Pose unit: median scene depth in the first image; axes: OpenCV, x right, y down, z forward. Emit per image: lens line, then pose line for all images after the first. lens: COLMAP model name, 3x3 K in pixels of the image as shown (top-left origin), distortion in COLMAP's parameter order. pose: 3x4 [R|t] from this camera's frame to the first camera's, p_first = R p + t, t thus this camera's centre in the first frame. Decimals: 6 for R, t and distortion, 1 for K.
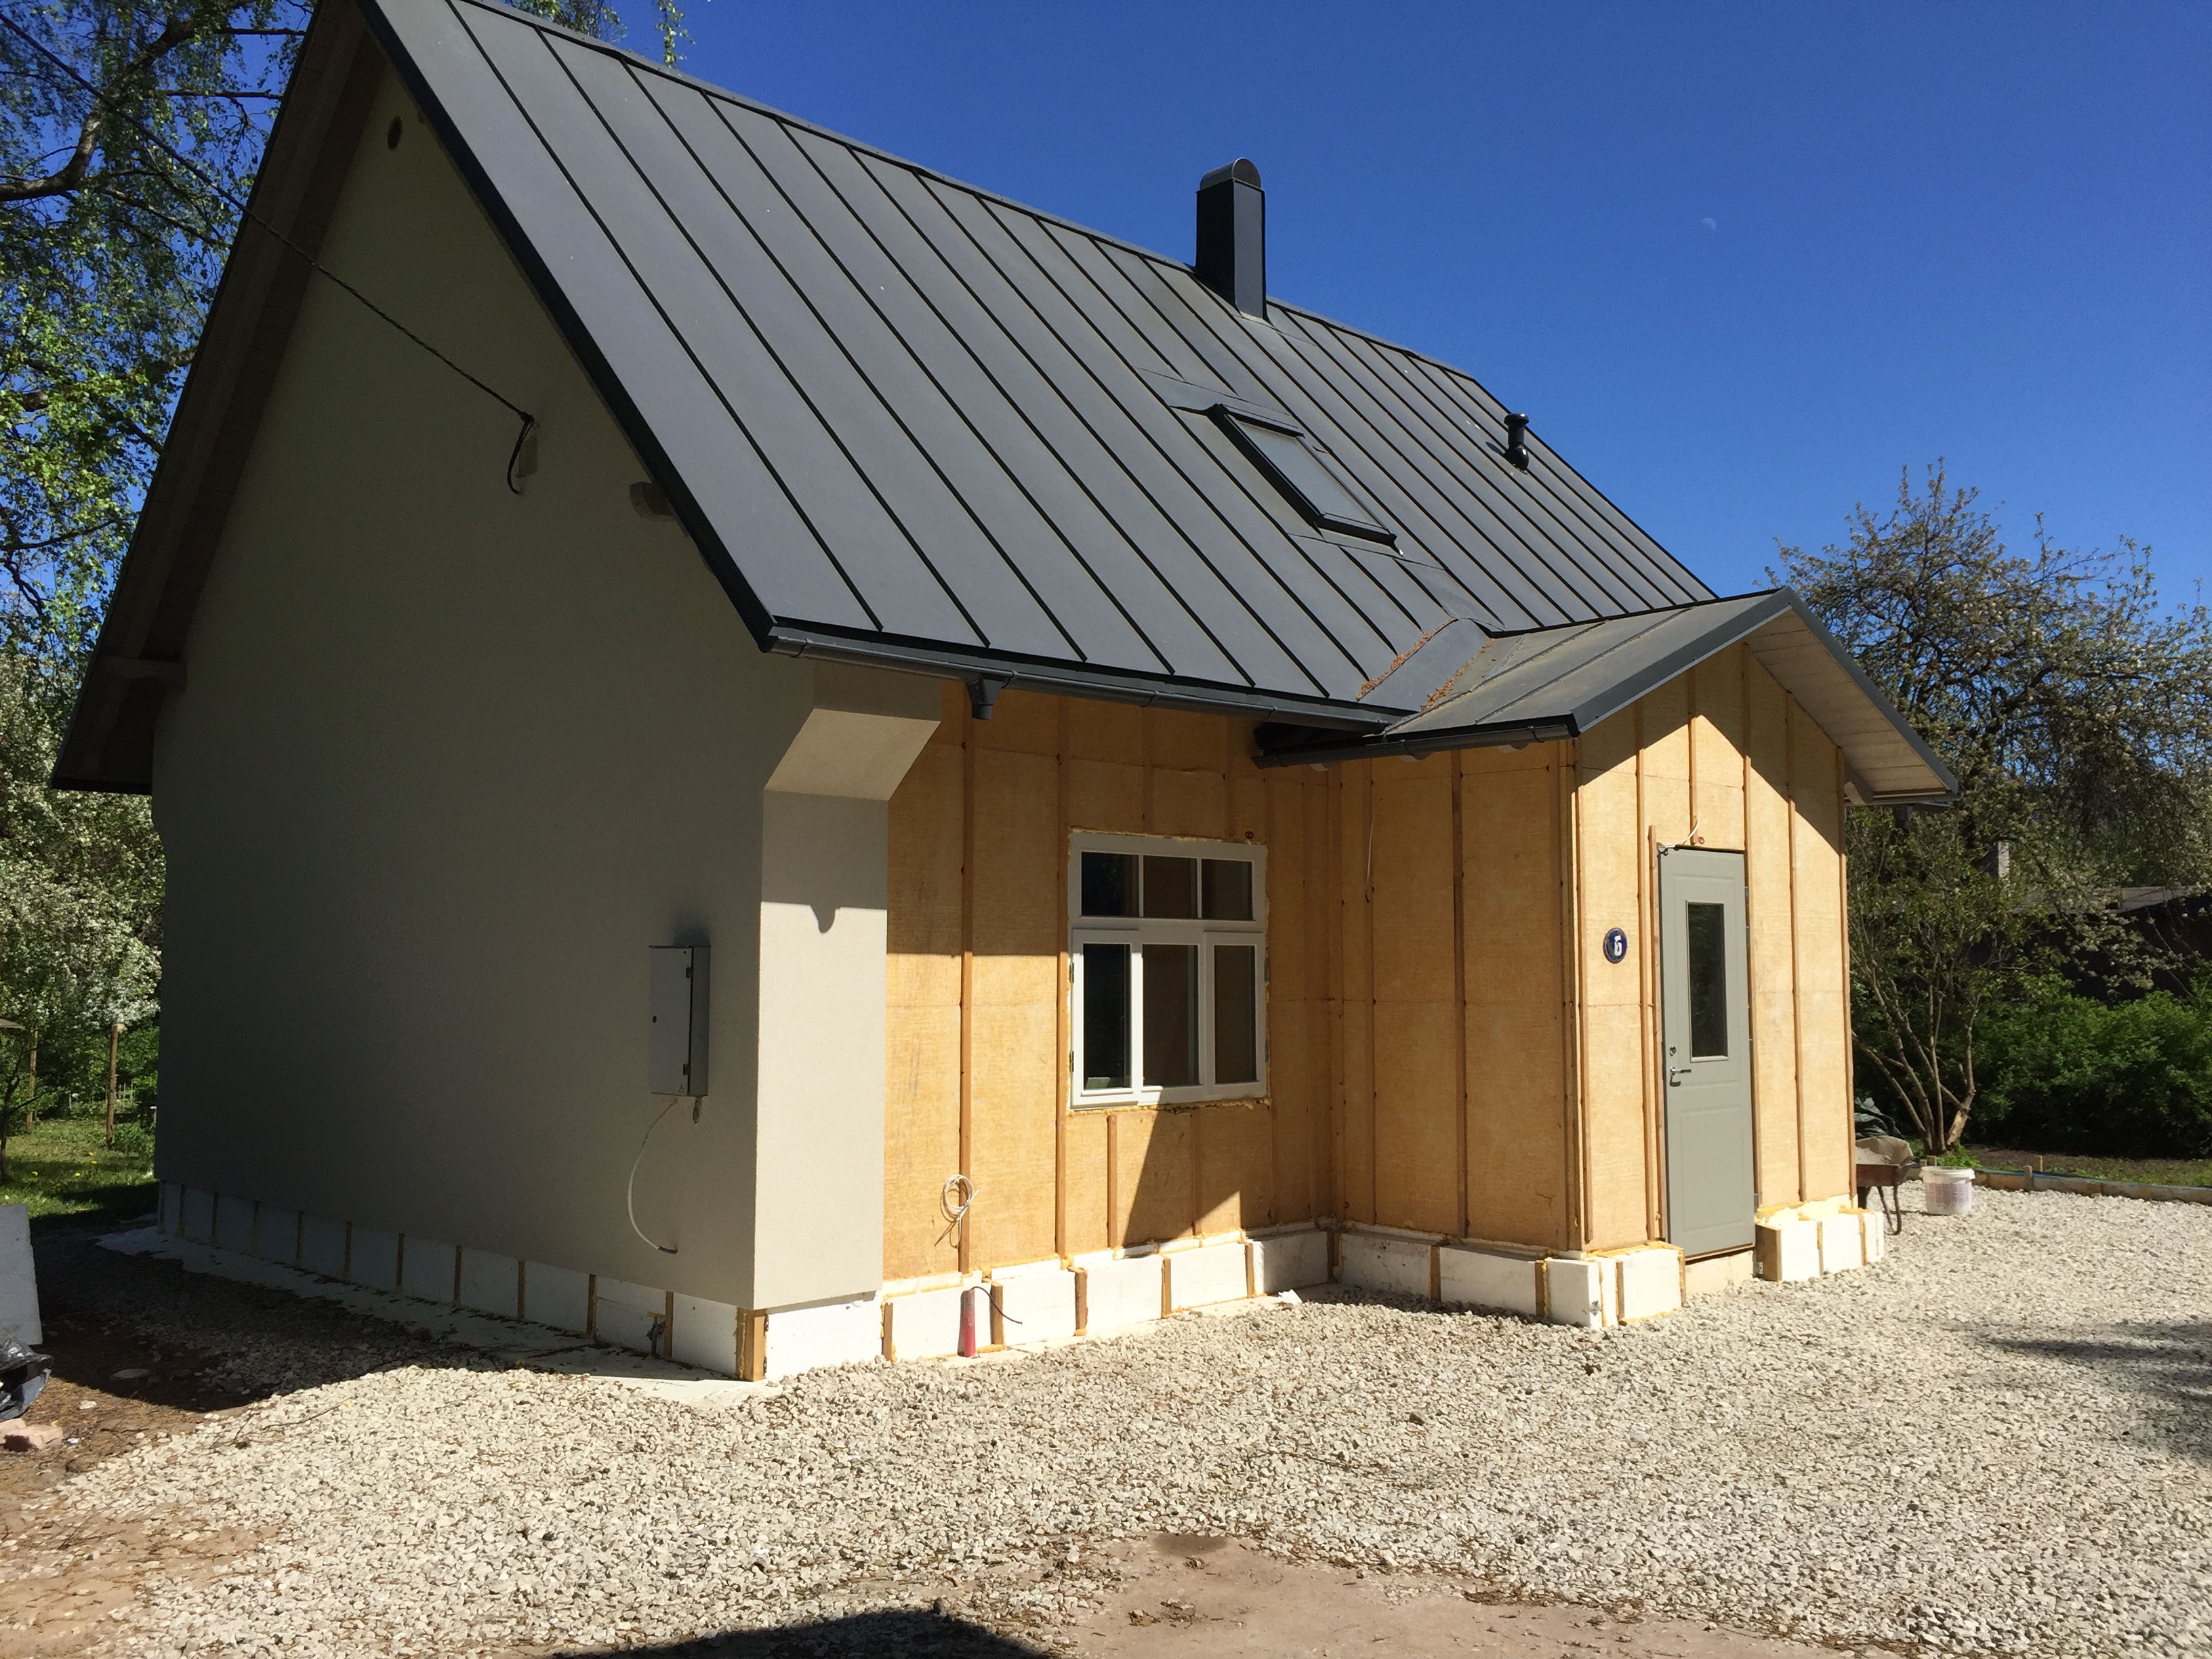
lens RADIAL K [[1868.6, 0, 1106.0], [0, 1868.6, 829.5], [0, 0, 1]] dist [0.137277, 0.000948]
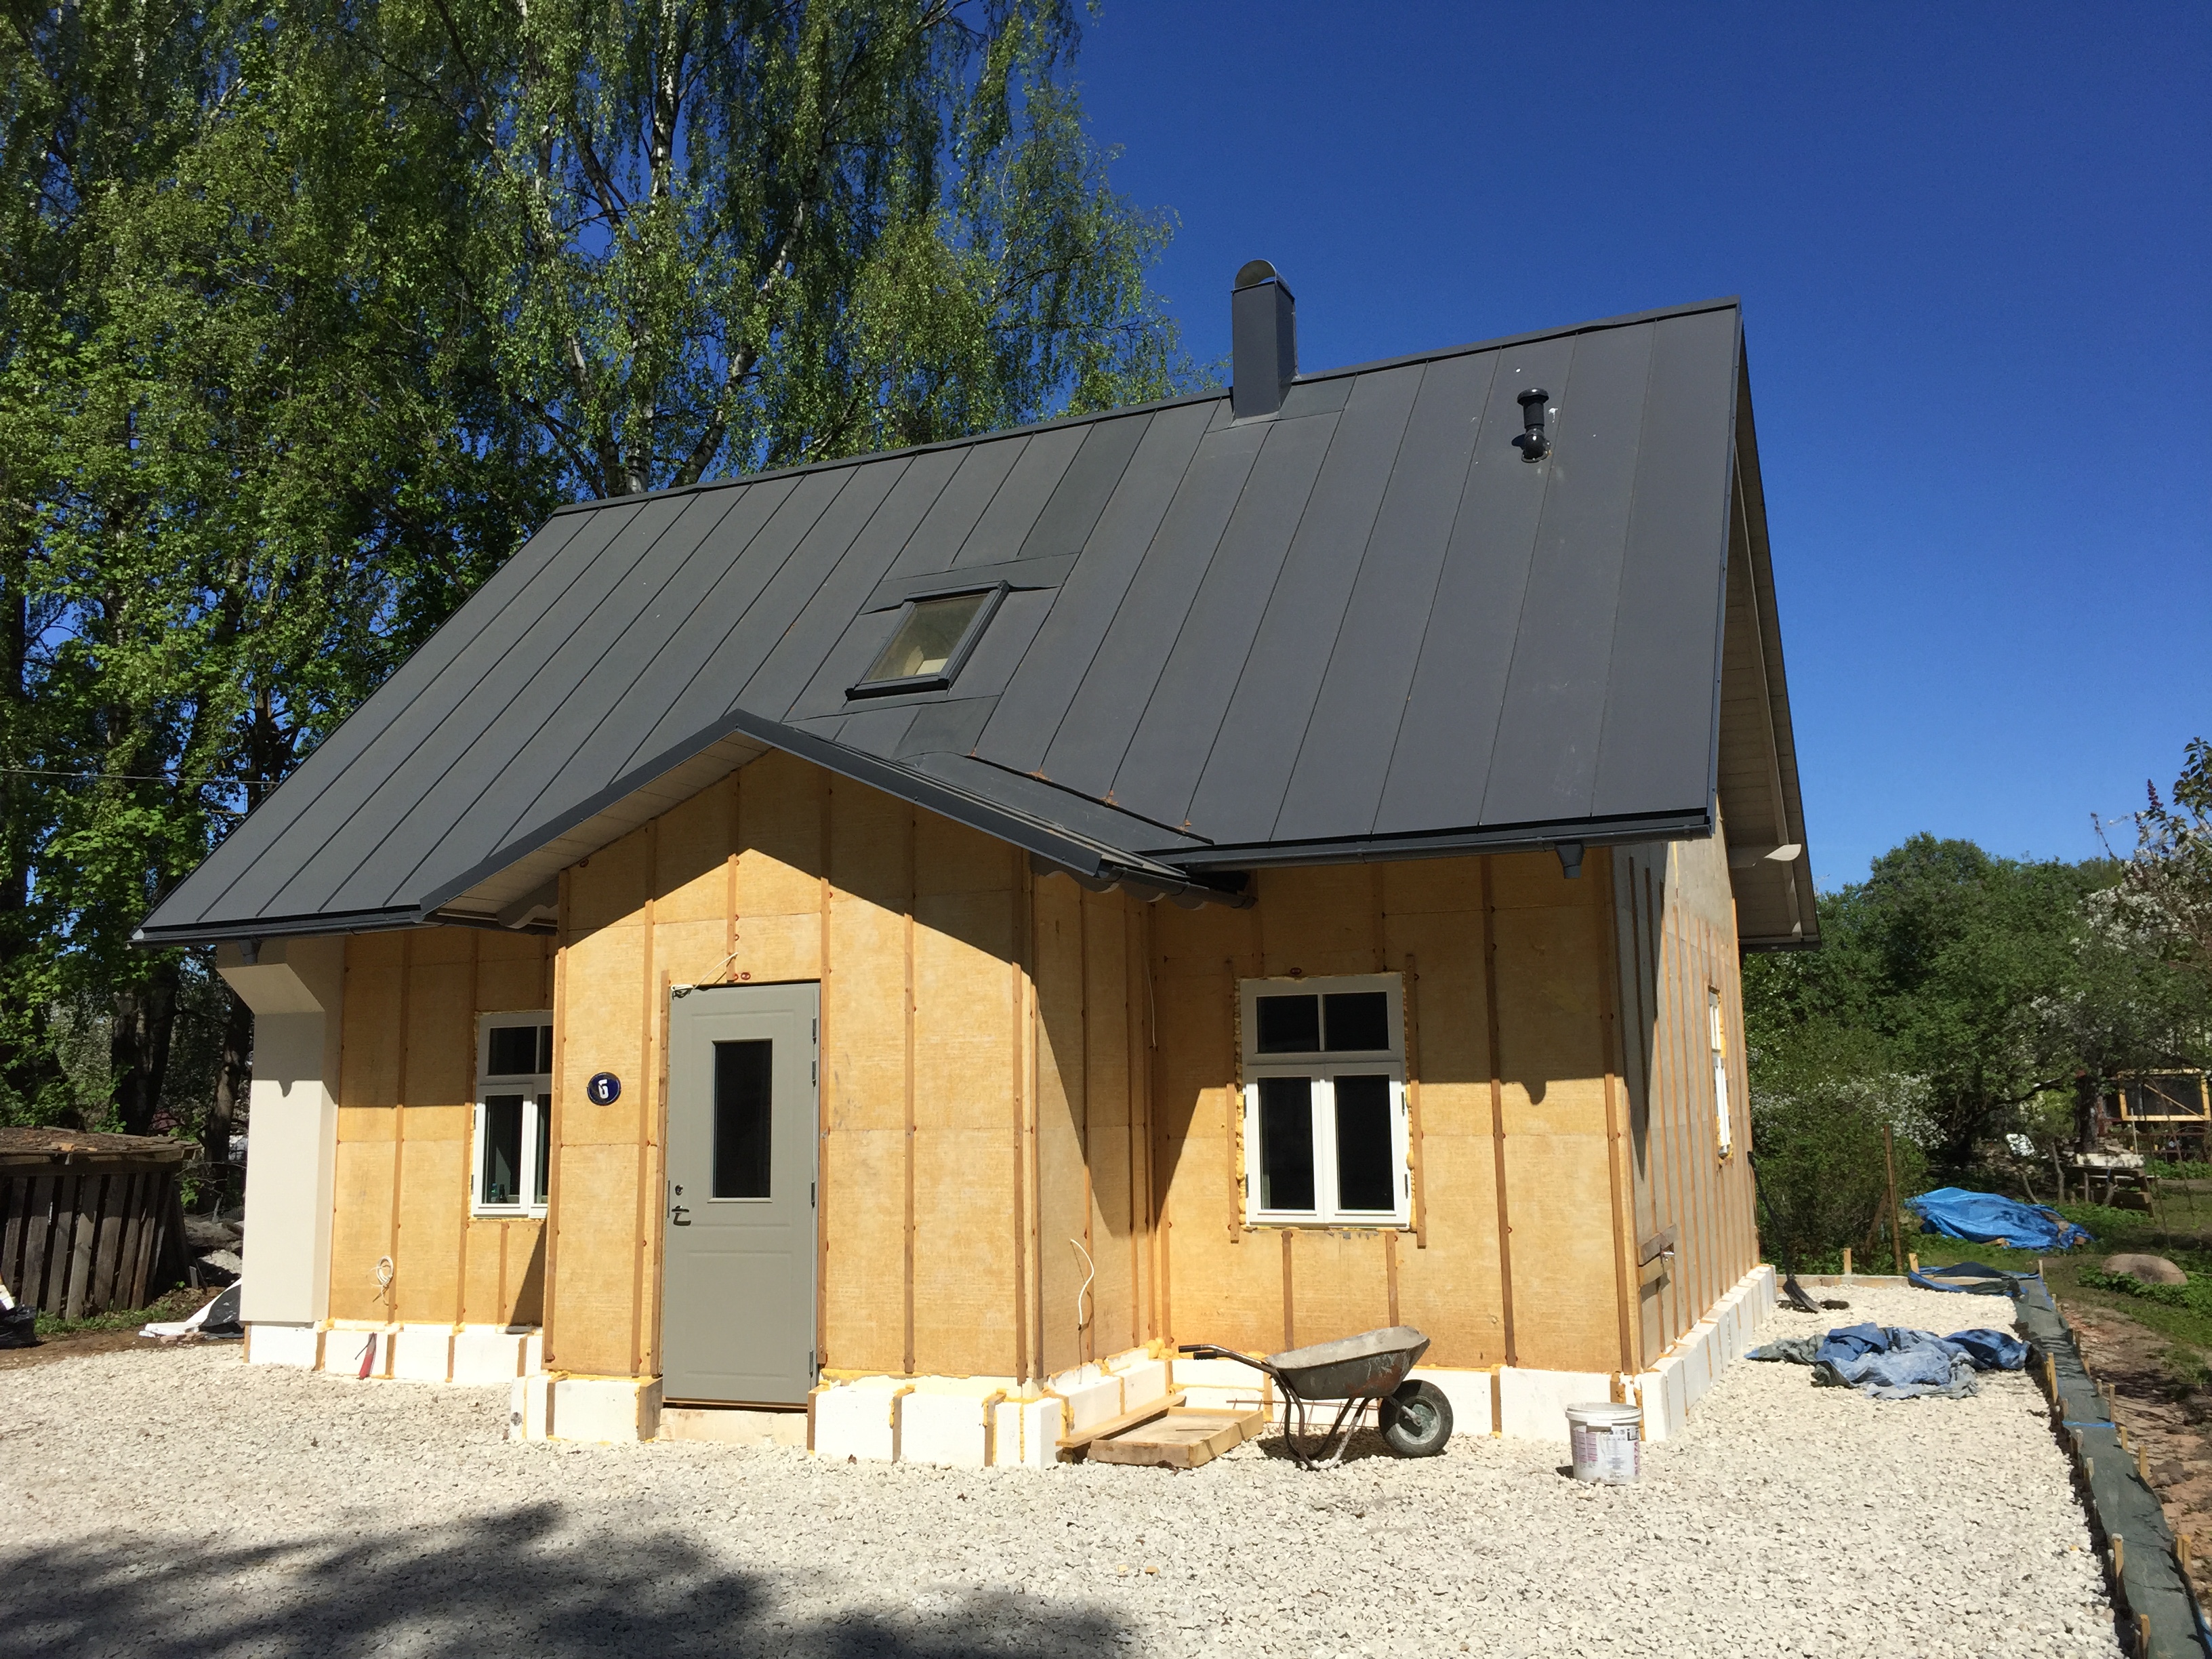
lens RADIAL K [[1823.3, 0, 1108.5], [0, 1823.3, 889.1], [0, 0, 1]] dist [0.140924, 0.001650]
pose [[0.358037, -0.112555, -0.926899, 1.339578], [0.080485, 0.992733, -0.089460, 0.064531], [0.930232, -0.042571, 0.364494, 0.875410]]
